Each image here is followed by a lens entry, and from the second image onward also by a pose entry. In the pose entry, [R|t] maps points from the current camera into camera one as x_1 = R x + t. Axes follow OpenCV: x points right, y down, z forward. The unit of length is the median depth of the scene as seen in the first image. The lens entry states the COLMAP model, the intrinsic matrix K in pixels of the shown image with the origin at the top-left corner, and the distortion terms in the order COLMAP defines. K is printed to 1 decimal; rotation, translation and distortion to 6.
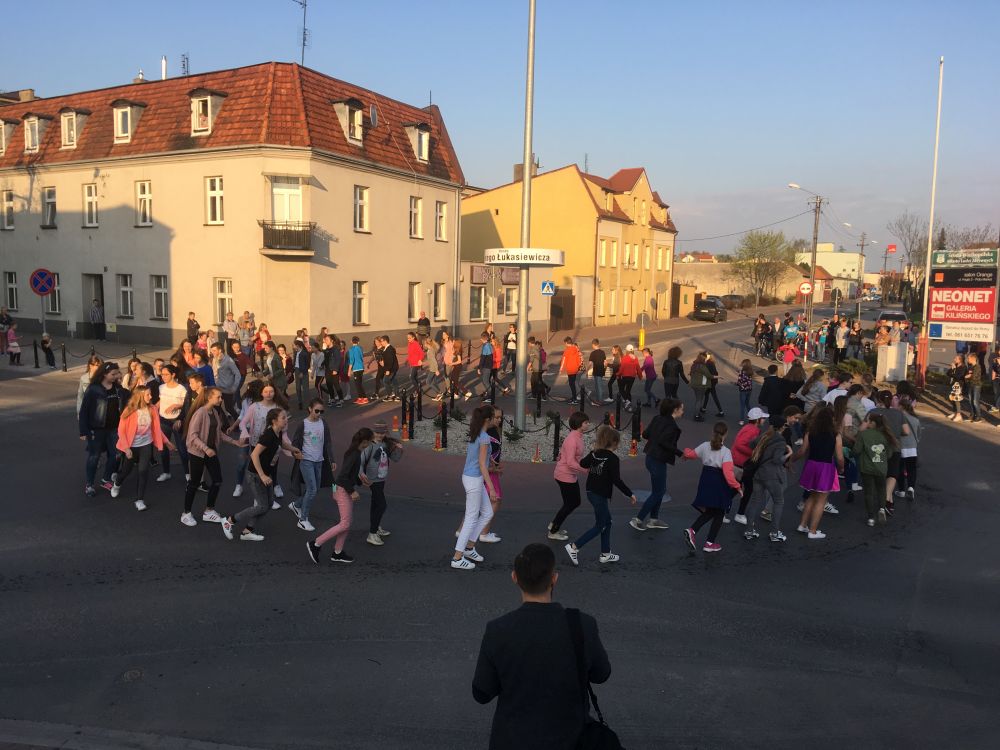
lens RADIAL K [[845.4, 0, 500.0], [0, 845.4, 375.0], [0, 0, 1]] dist [0.115439, -0.162353]
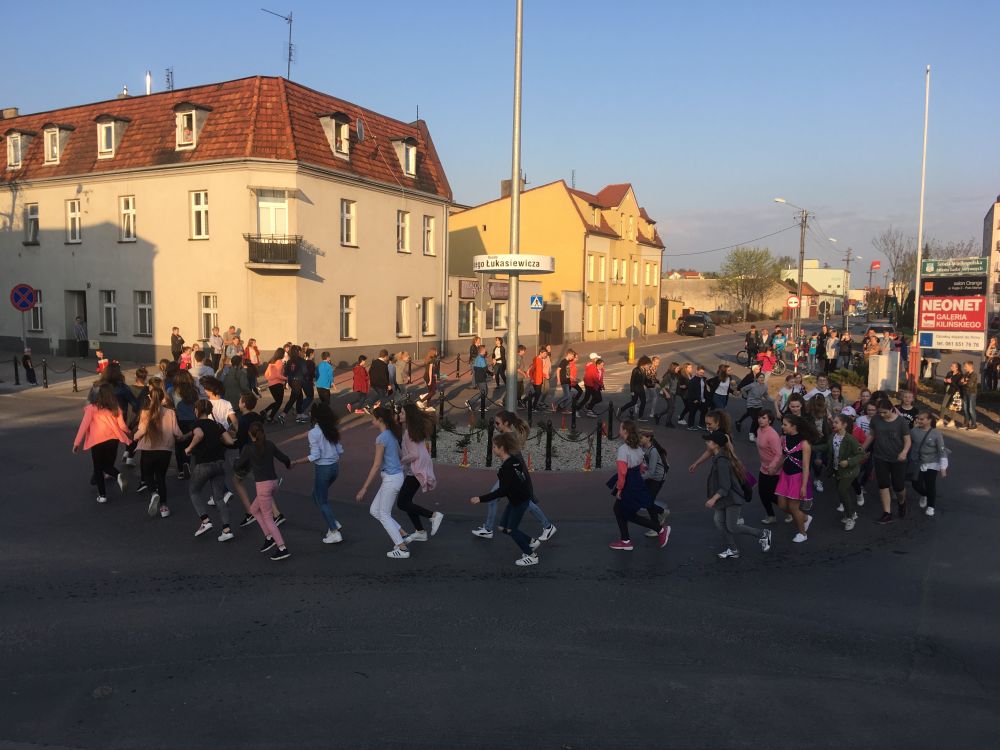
lens RADIAL K [[845.4, 0, 500.0], [0, 845.4, 375.0], [0, 0, 1]] dist [0.115439, -0.162353]
pose [[0.999877, -0.007955, 0.013507, -0.000753], [0.008252, 0.999723, -0.022047, 0.005295], [-0.013327, 0.022156, 0.999666, 0.008829]]
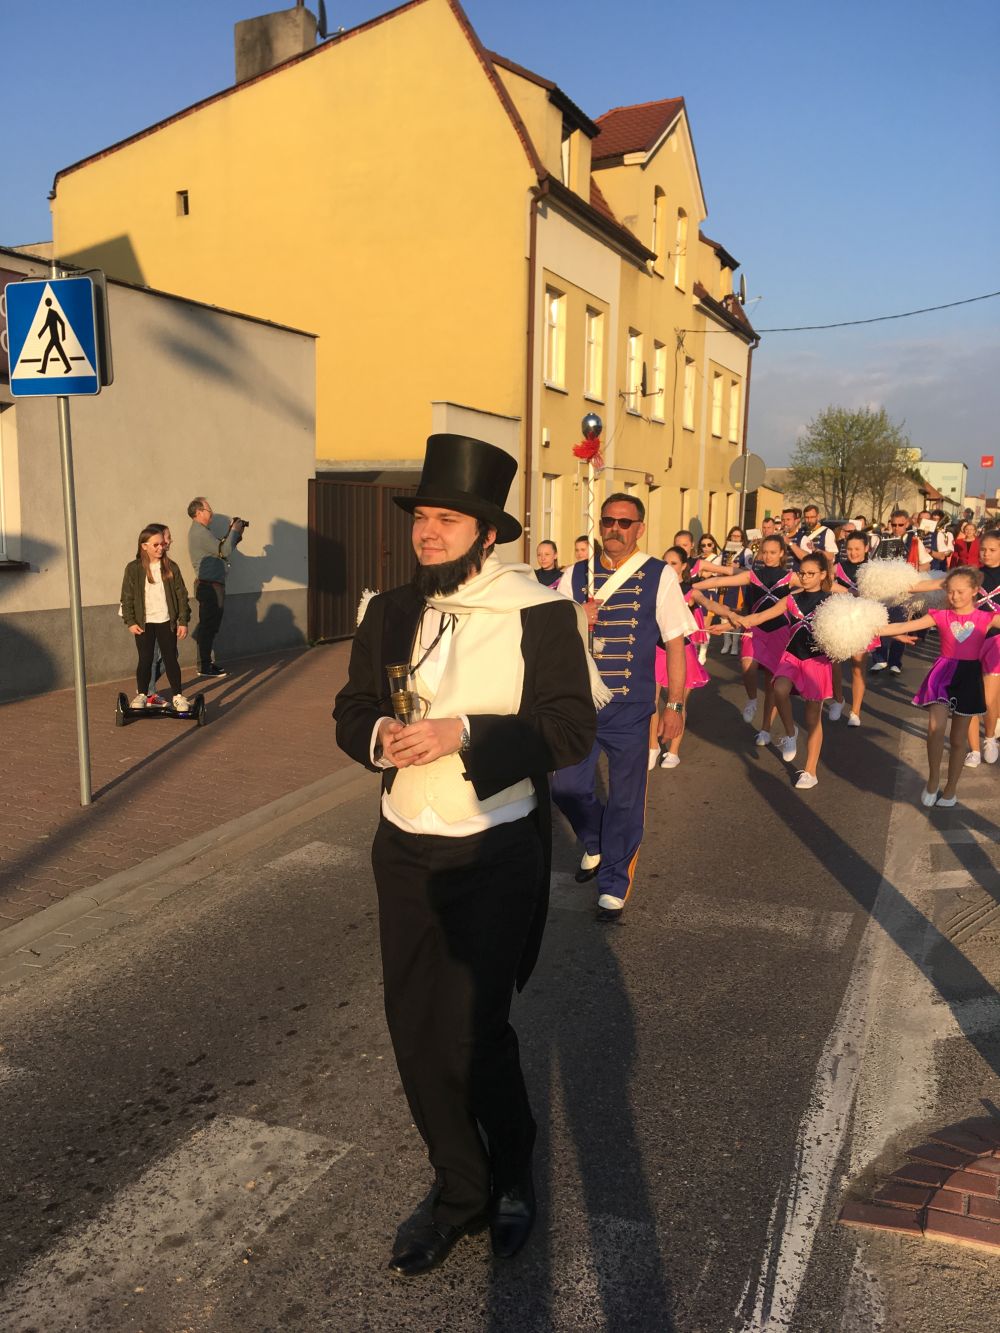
lens RADIAL K [[1127.0, 0, 500.0], [0, 1127.0, 666.5], [0, 0, 1]] dist [0.115439, -0.162353]
pose [[0.998285, -0.011709, 0.057351, 0.127576], [0.010480, 0.999710, 0.021682, -0.071104], [-0.057588, -0.021043, 0.998119, 0.995912]]
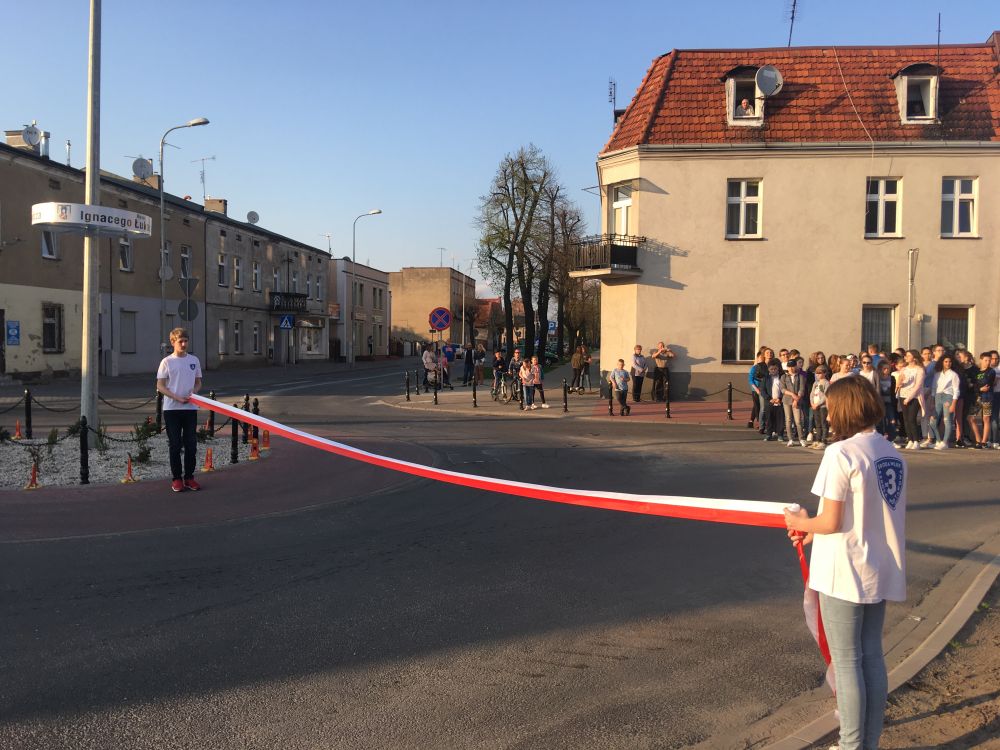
lens RADIAL K [[845.4, 0, 500.0], [0, 845.4, 375.0], [0, 0, 1]] dist [0.115439, -0.162353]
pose [[0.425752, 0.009188, -0.904793, 0.393369], [-0.090270, 0.995391, -0.032369, -0.005759], [0.900326, 0.095457, 0.424619, 0.464388]]
